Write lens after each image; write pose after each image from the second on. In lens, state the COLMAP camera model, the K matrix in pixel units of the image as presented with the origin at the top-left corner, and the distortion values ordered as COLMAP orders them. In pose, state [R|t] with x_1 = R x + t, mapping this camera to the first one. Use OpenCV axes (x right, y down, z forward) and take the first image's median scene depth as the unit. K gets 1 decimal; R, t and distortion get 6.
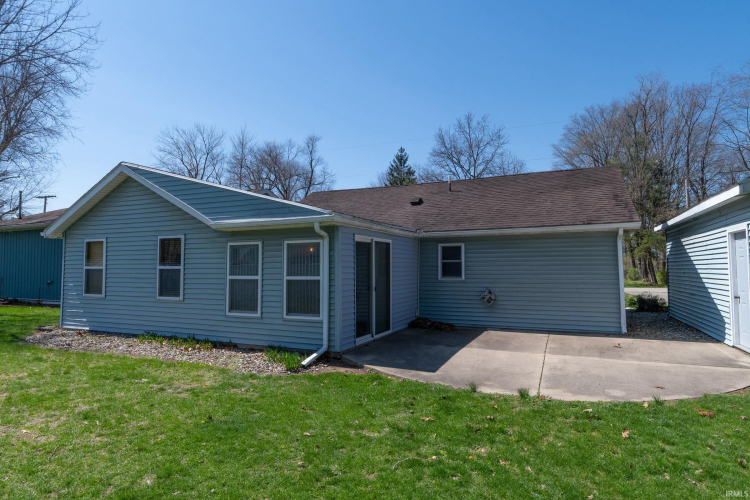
lens RADIAL K [[451.9, 0, 359.1], [0, 451.9, 233.9], [0, 0, 1]] dist [0.001621, -0.001505]
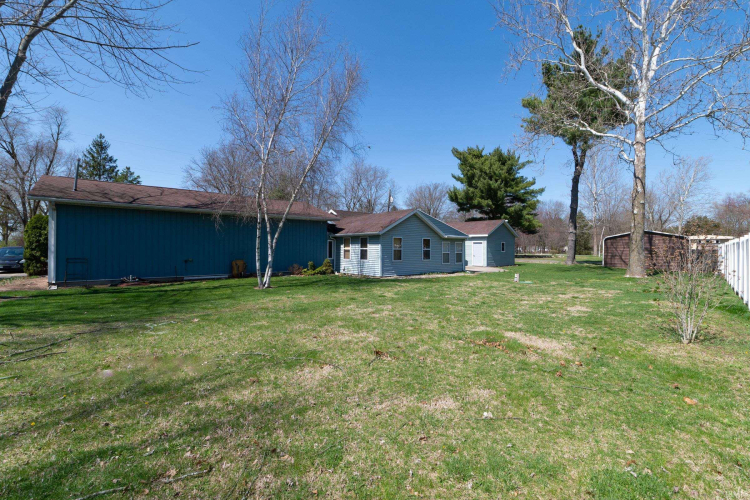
lens RADIAL K [[330.1, 0, 372.6], [0, 330.1, 248.4], [0, 0, 1]] dist [0.001684, -0.001506]
pose [[0.418543, 0.003267, 0.908191, -2.686607], [-0.077821, 0.996445, 0.032280, 0.030314], [-0.904857, -0.084187, 0.417309, 0.481740]]
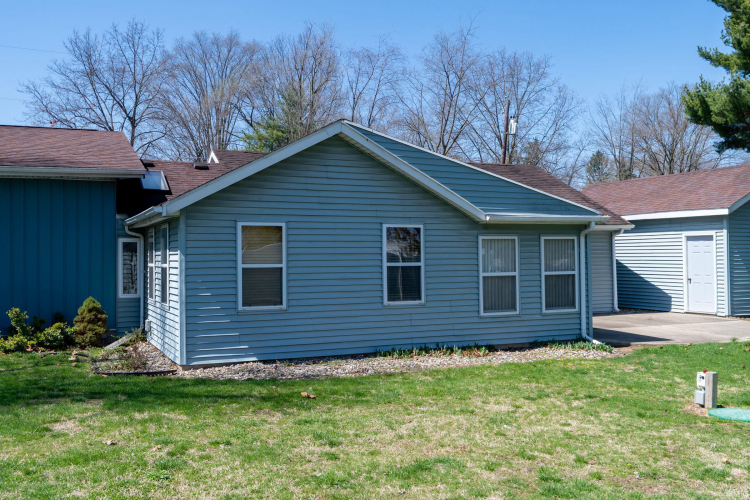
lens RADIAL K [[724.6, 0, 368.9], [0, 724.6, 242.9], [0, 0, 1]] dist [-0.000536, 0.000000]
pose [[0.654259, 0.009955, 0.756205, -1.564726], [-0.053209, 0.998041, 0.032898, -0.002619], [-0.754396, -0.061761, 0.653507, 0.231430]]
